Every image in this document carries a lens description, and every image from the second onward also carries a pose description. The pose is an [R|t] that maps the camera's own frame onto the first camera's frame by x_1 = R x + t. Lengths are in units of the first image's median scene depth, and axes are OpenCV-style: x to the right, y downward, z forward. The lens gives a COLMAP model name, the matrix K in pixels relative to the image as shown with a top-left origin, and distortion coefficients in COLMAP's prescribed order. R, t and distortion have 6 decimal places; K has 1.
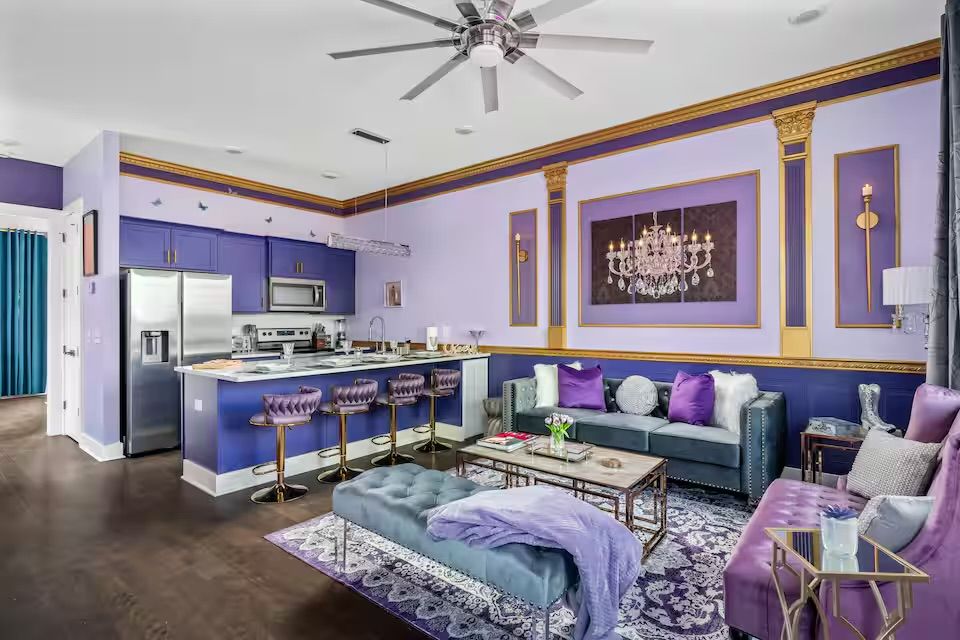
lens RADIAL K [[481.1, 0, 480.0], [0, 481.1, 320.0], [0, 0, 1]] dist [-0.002480, -0.000389]
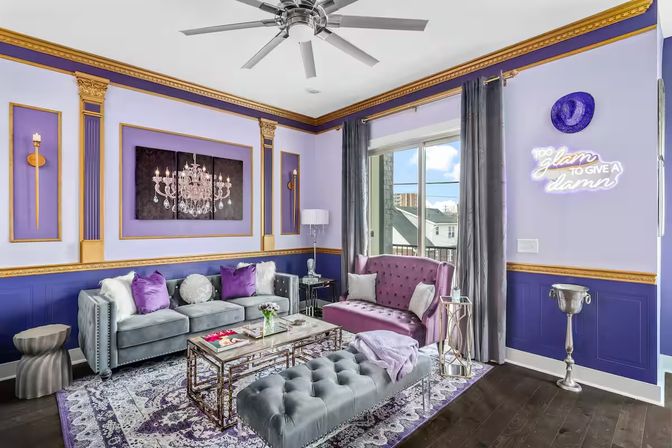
lens RADIAL K [[328.0, 0, 336.0], [0, 328.0, 224.0], [0, 0, 1]] dist [0.000060, 0.000246]
pose [[0.121214, 0.009848, 0.992578, -0.519695], [0.007124, 0.999916, -0.010791, -0.010687], [-0.992601, 0.008379, 0.121134, 0.488821]]
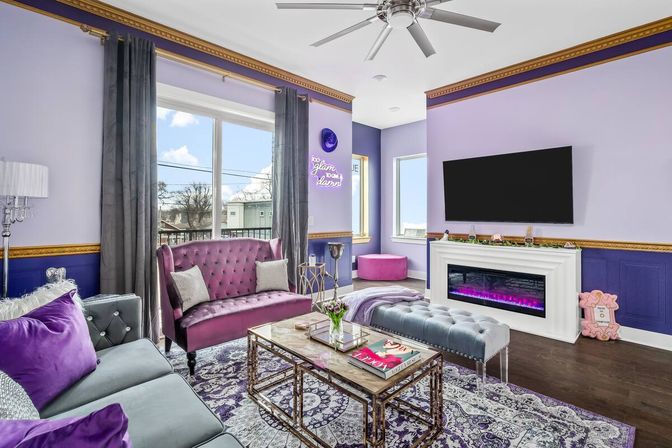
lens RADIAL K [[318.6, 0, 336.0], [0, 318.6, 211.7], [0, 0, 1]] dist [0.000186, 0.000052]
pose [[-0.992828, 0.004192, 0.119479, 0.055296], [0.003481, 0.999975, -0.006163, 0.006961], [-0.119502, -0.005703, -0.992818, 1.174459]]
